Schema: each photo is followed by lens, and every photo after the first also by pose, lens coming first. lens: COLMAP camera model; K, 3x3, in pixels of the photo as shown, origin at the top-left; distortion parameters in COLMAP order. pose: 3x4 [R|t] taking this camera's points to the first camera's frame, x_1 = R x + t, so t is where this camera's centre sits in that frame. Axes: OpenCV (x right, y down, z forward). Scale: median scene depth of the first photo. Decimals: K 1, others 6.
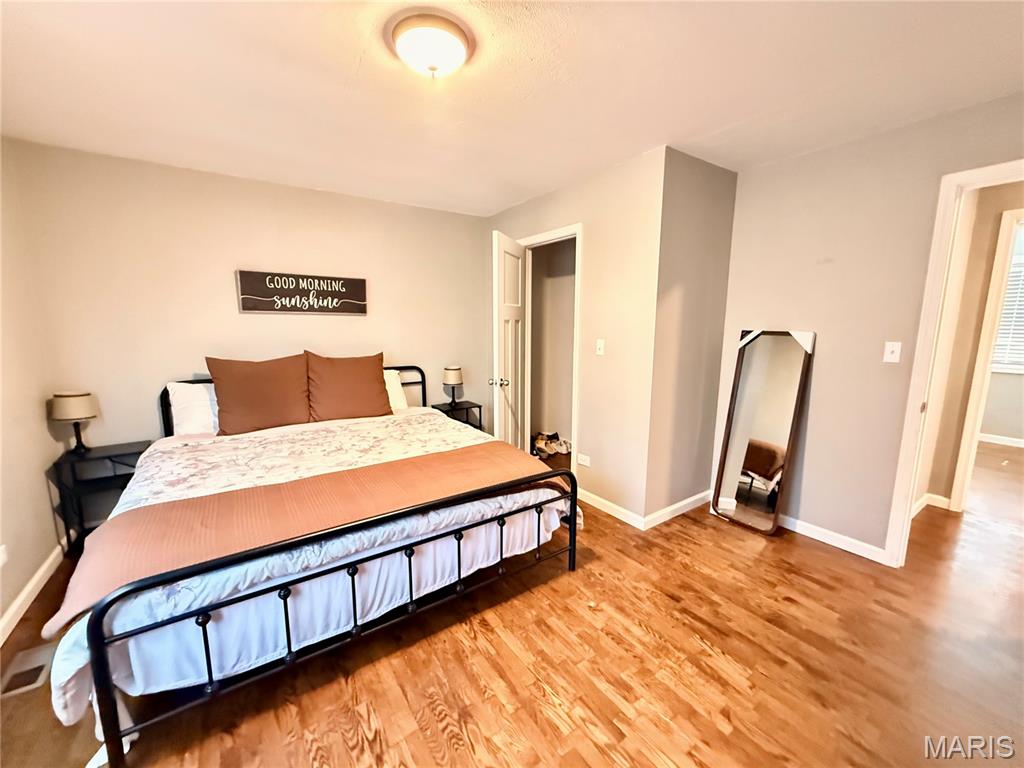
lens RADIAL K [[407.9, 0, 509.8], [0, 407.9, 382.9], [0, 0, 1]] dist [-0.000884, 0.000368]
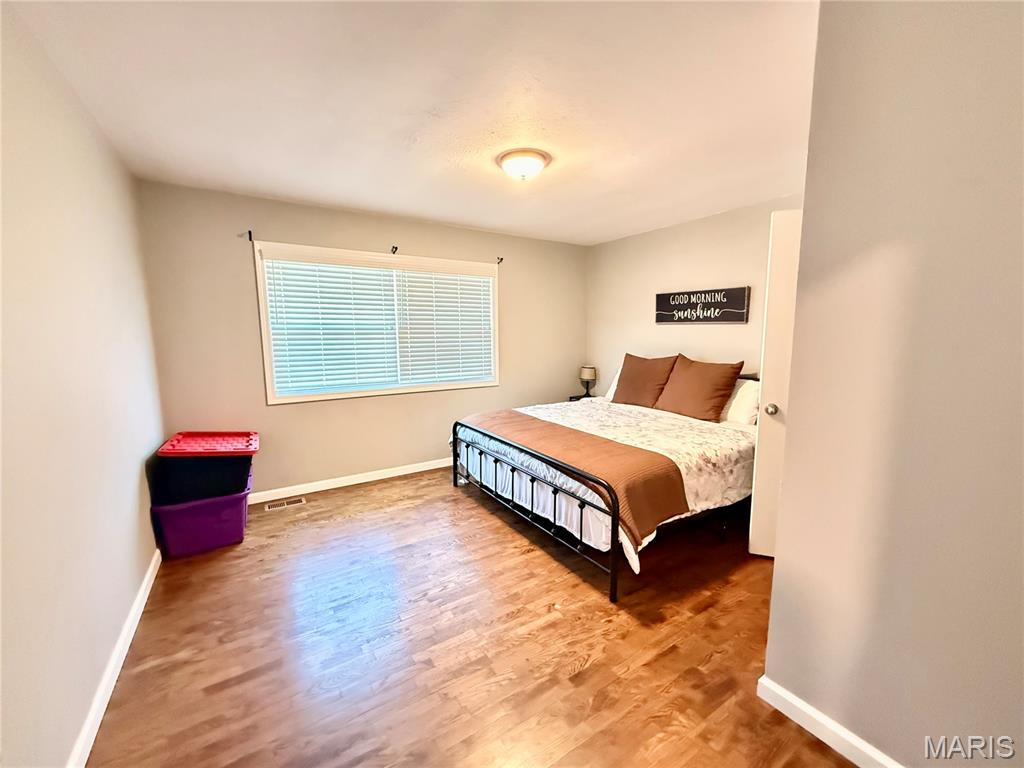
lens RADIAL K [[407.9, 0, 509.7], [0, 407.9, 386.9], [0, 0, 1]] dist [-0.000884, 0.000368]
pose [[-0.032004, 0.130910, -0.990878, 1.025992], [-0.147585, 0.979899, 0.134226, -0.099280], [0.988531, 0.150534, -0.012040, 0.733617]]
